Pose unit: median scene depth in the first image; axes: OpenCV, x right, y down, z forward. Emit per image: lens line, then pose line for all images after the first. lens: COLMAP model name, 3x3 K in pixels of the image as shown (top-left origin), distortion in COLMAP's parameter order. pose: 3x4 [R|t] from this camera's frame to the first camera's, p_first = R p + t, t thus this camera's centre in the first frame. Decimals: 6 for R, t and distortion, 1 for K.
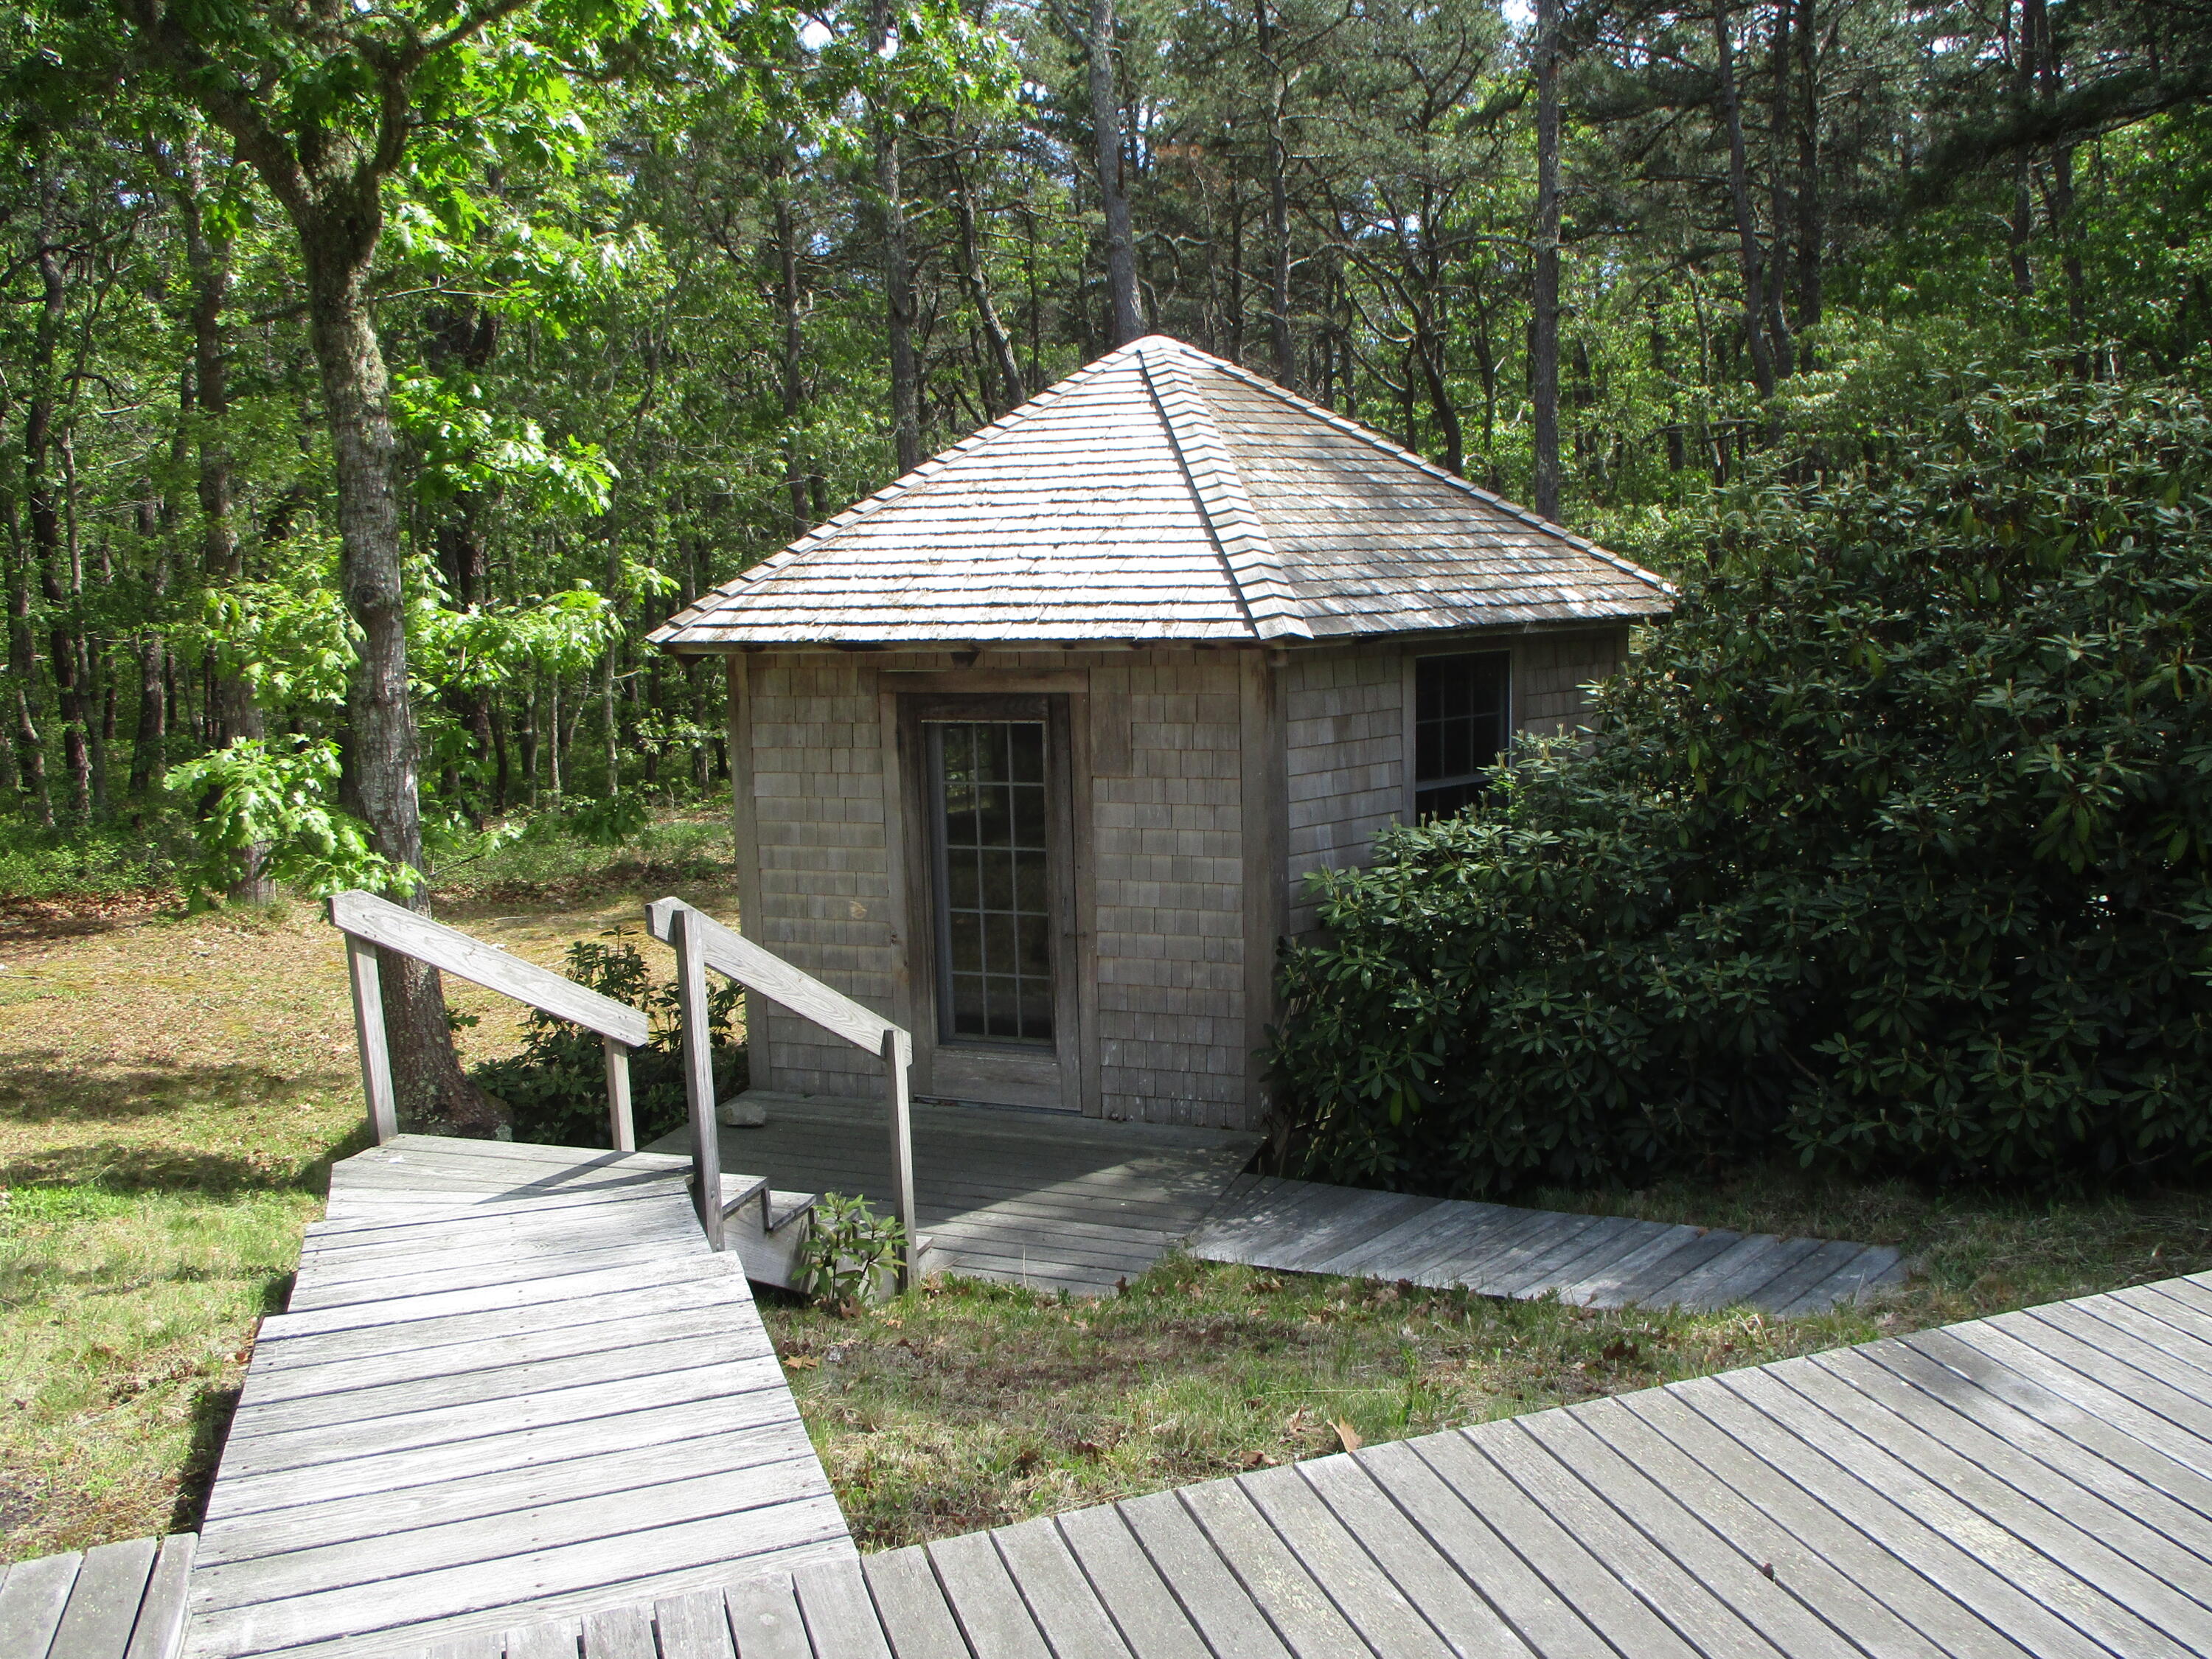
lens RADIAL K [[1905.2, 0, 1156.7], [0, 1905.2, 832.3], [0, 0, 1]] dist [-0.024299, 0.021162]
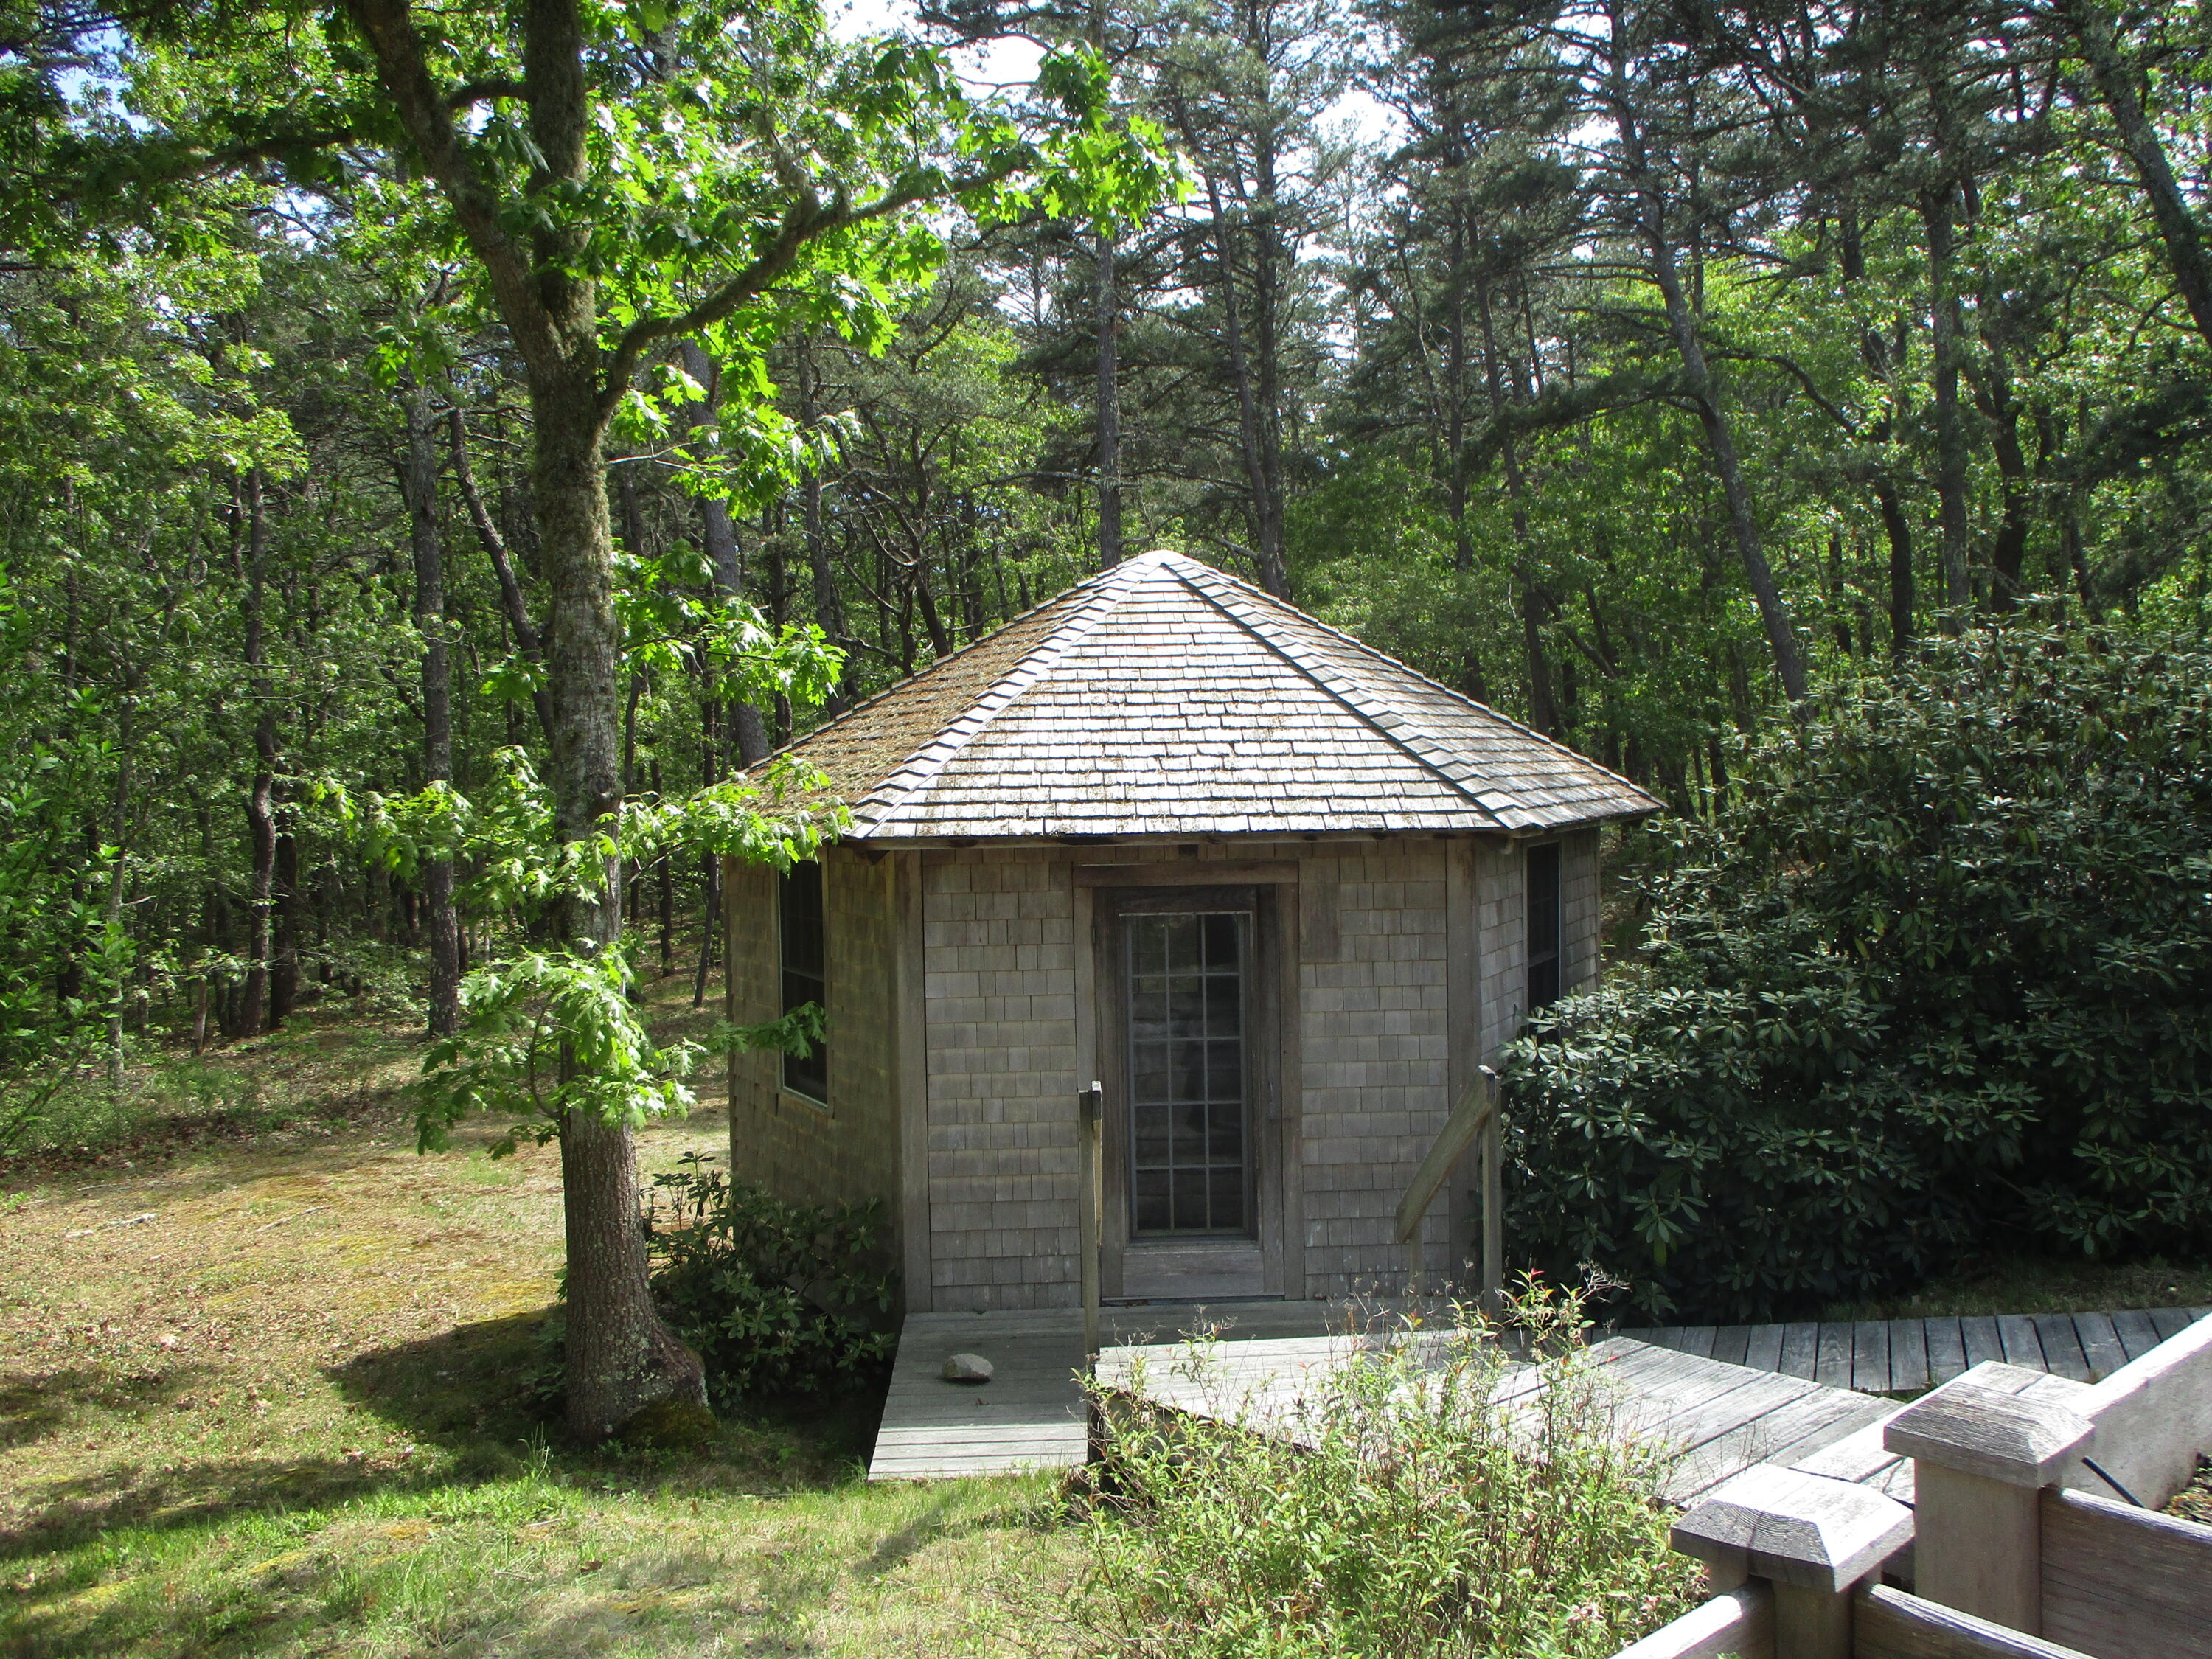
lens RADIAL K [[1905.2, 0, 1156.7], [0, 1905.2, 832.3], [0, 0, 1]] dist [-0.024299, 0.021162]
pose [[0.919537, -0.003889, 0.392984, -0.511841], [0.050451, 0.992846, -0.108224, 0.007965], [-0.389751, 0.119342, 0.913155, 0.076507]]
